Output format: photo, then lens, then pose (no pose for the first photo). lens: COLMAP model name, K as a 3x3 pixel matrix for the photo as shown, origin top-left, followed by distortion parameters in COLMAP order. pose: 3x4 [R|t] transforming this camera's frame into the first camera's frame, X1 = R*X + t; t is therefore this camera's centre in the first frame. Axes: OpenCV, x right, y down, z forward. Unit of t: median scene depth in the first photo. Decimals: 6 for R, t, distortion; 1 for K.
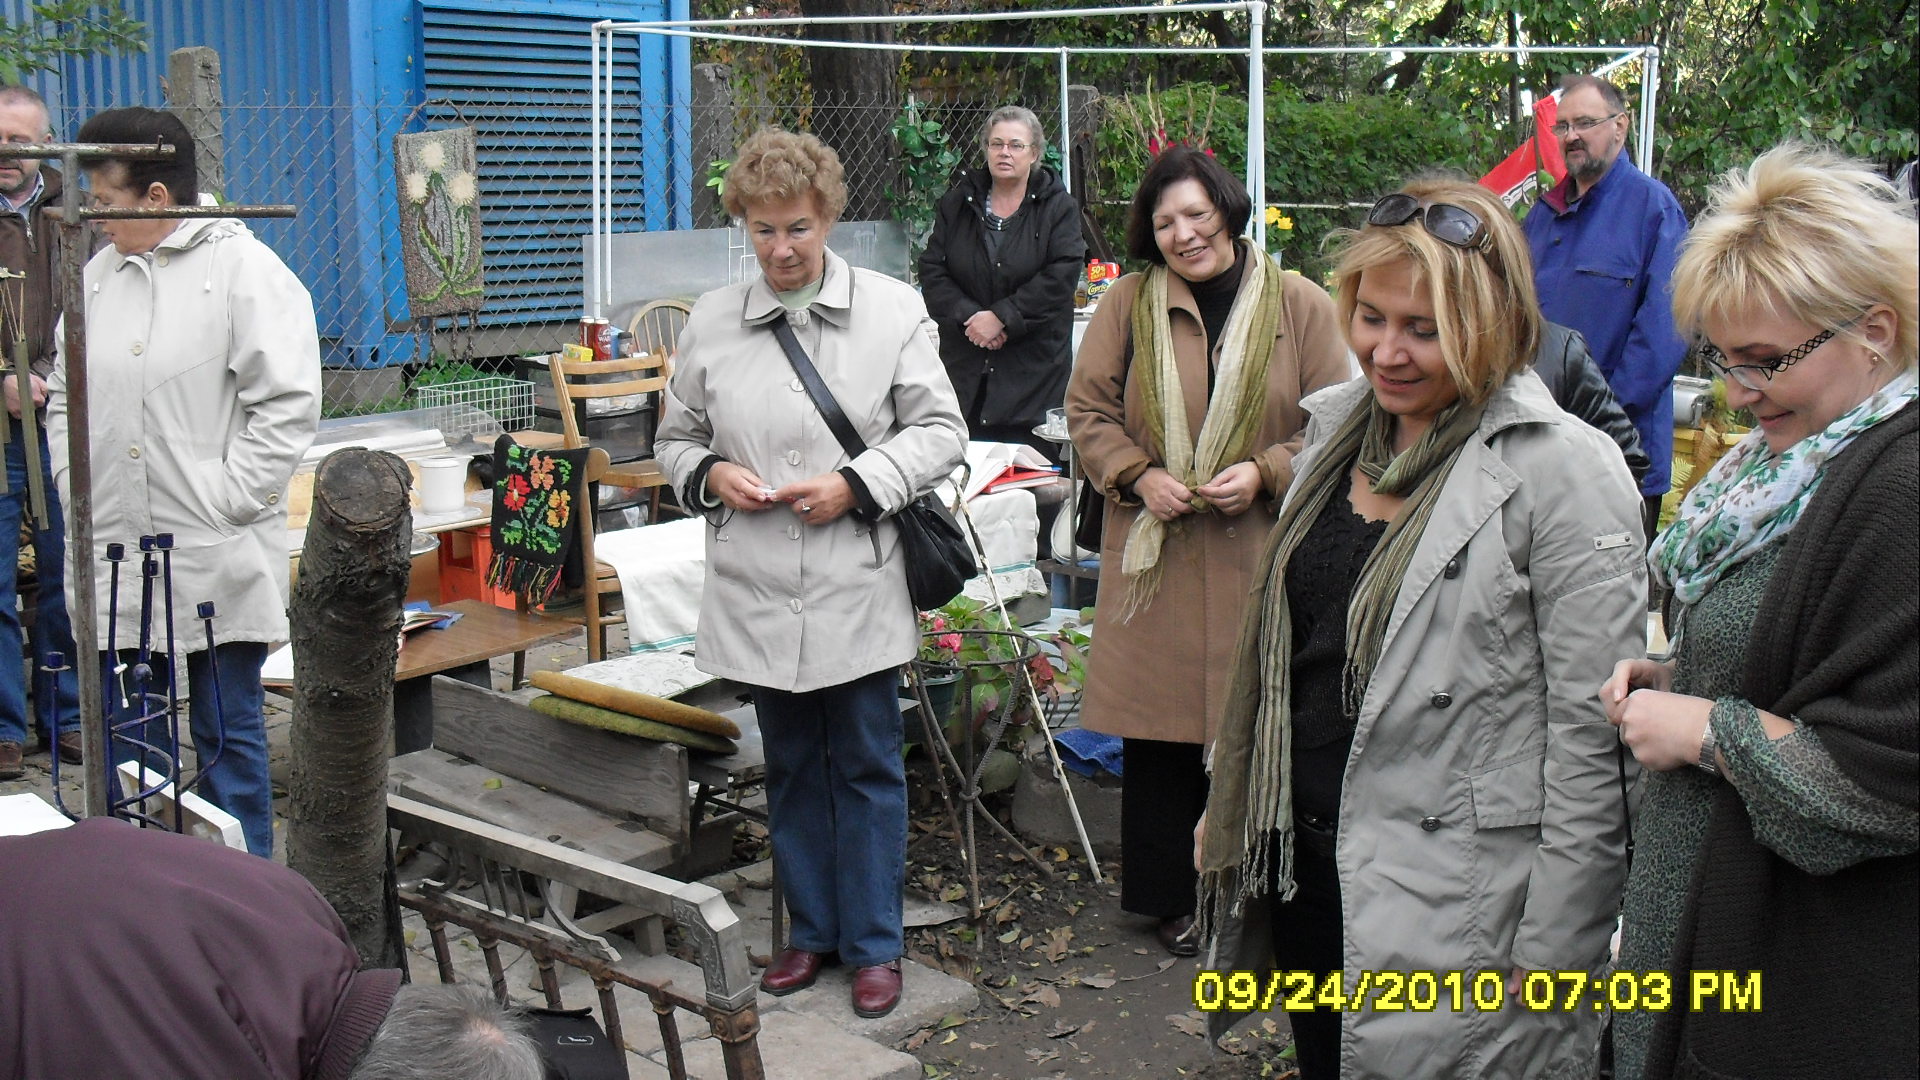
lens RADIAL K [[2210.3, 0, 960.1], [0, 2210.3, 540.7], [0, 0, 1]] dist [-0.142735, 0.000000]
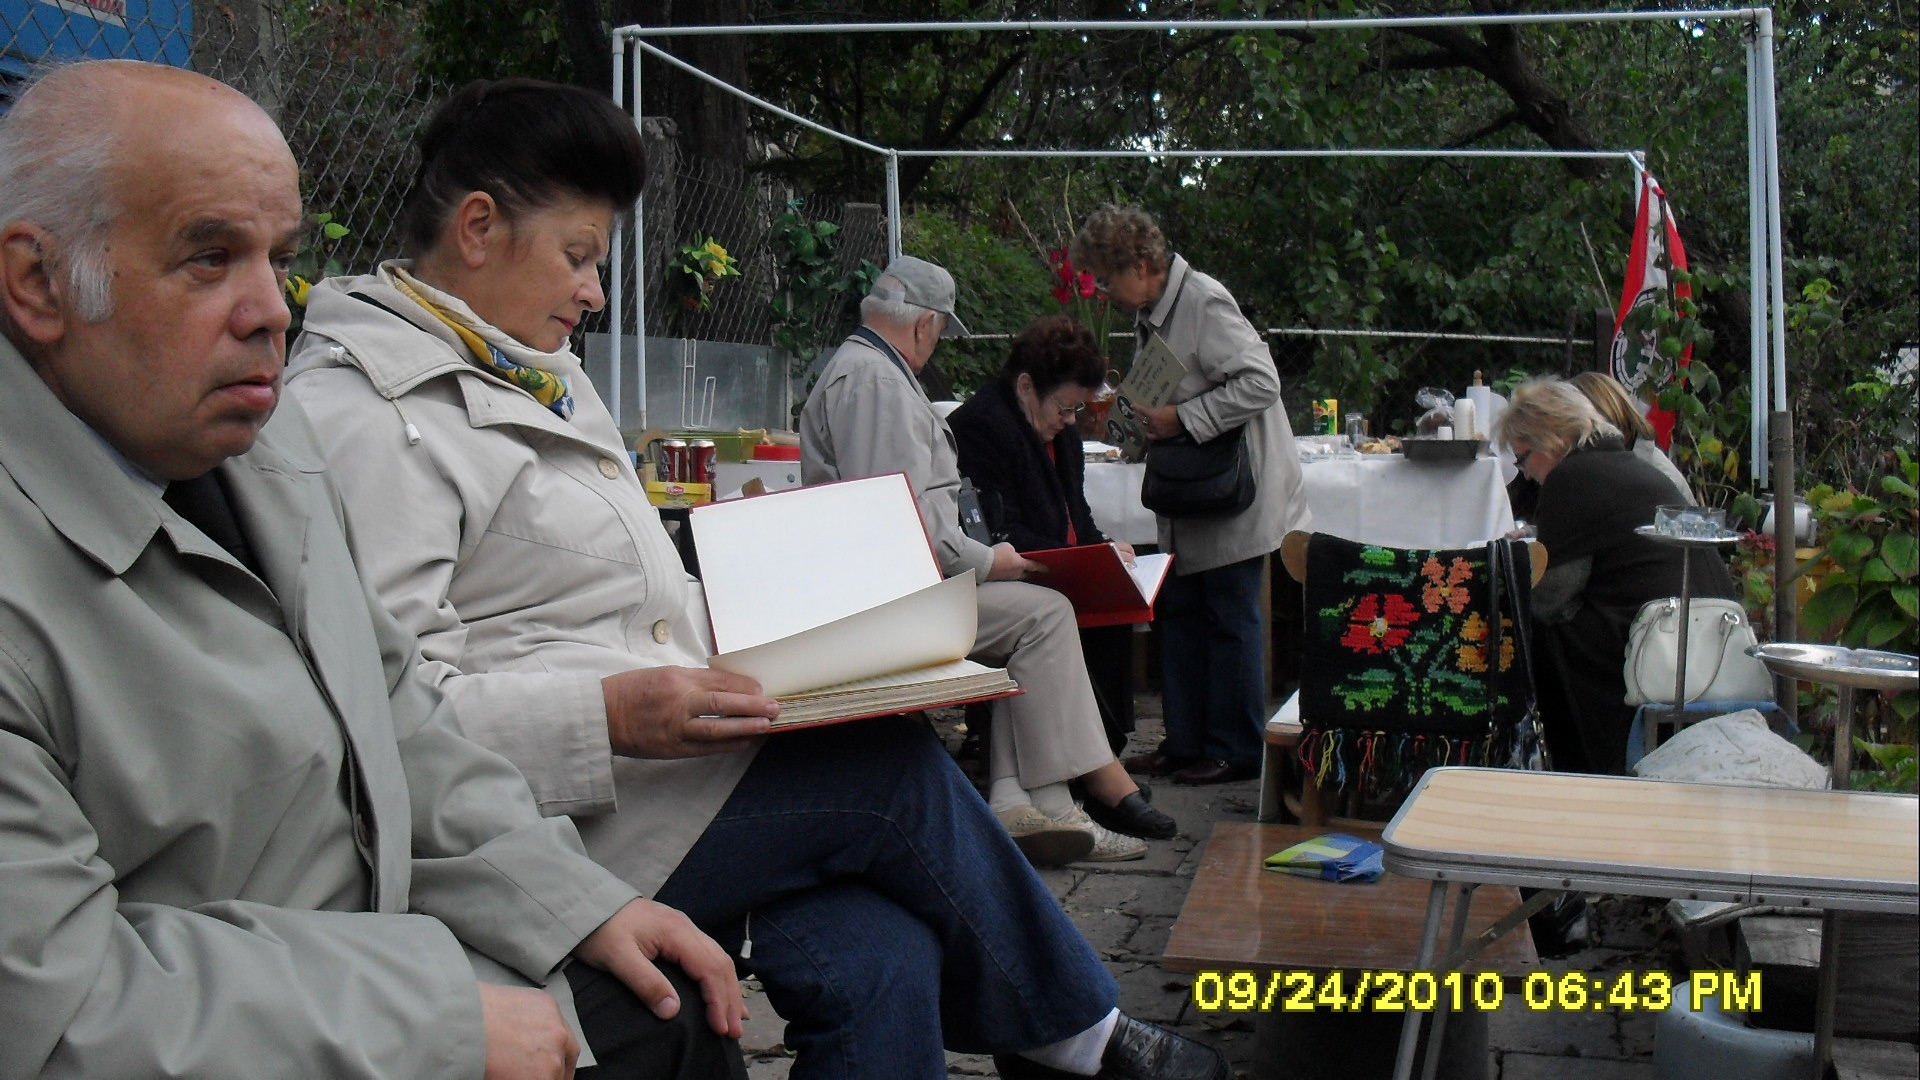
lens RADIAL K [[2210.3, 0, 959.3], [0, 2210.3, 542.1], [0, 0, 1]] dist [-0.142735, 0.000000]
pose [[0.903605, -0.035169, 0.426921, -0.573905], [0.080824, 0.992721, -0.089291, 0.000742], [-0.420674, 0.115189, 0.899870, 0.500240]]
